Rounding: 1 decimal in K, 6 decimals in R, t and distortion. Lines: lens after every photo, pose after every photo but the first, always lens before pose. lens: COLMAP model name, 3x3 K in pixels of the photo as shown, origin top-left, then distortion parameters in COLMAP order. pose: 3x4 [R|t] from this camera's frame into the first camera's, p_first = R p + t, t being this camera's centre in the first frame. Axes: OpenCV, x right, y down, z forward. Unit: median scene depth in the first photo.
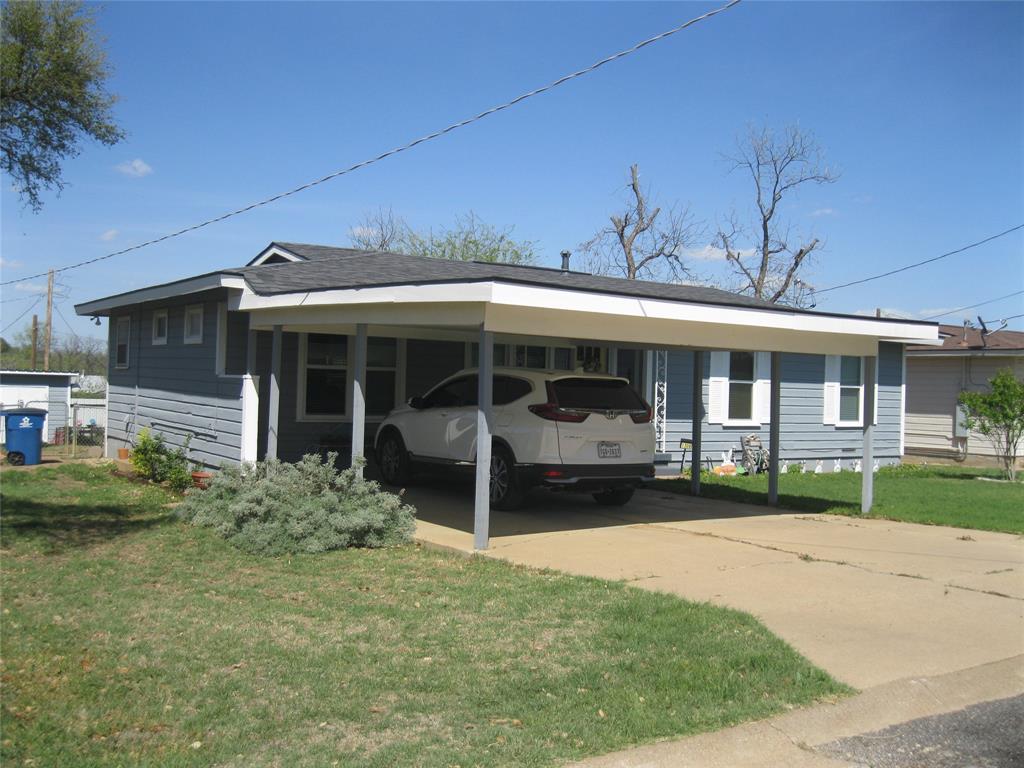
lens RADIAL K [[1055.7, 0, 512.1], [0, 1055.7, 389.3], [0, 0, 1]] dist [-0.094868, 0.000000]
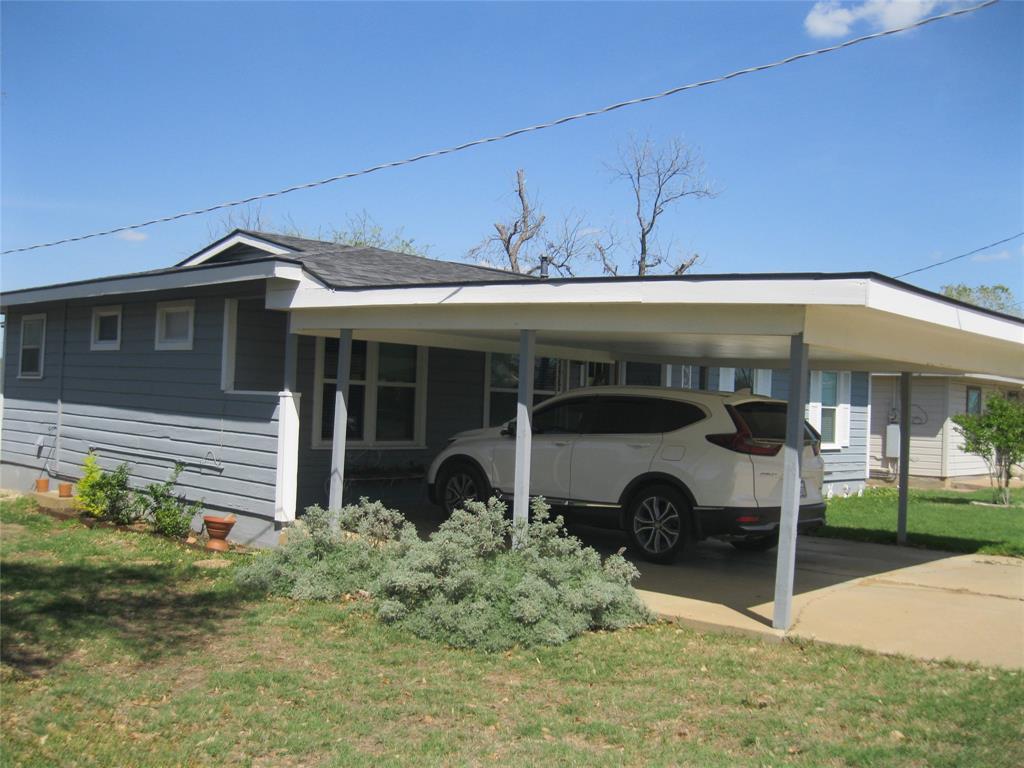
lens RADIAL K [[1055.7, 0, 511.6], [0, 1055.7, 375.7], [0, 0, 1]] dist [-0.094868, 0.000000]
pose [[0.977462, 0.013736, 0.210663, -0.209984], [-0.008608, 0.999644, -0.025241, -0.005948], [-0.210935, 0.022858, 0.977233, 0.165237]]
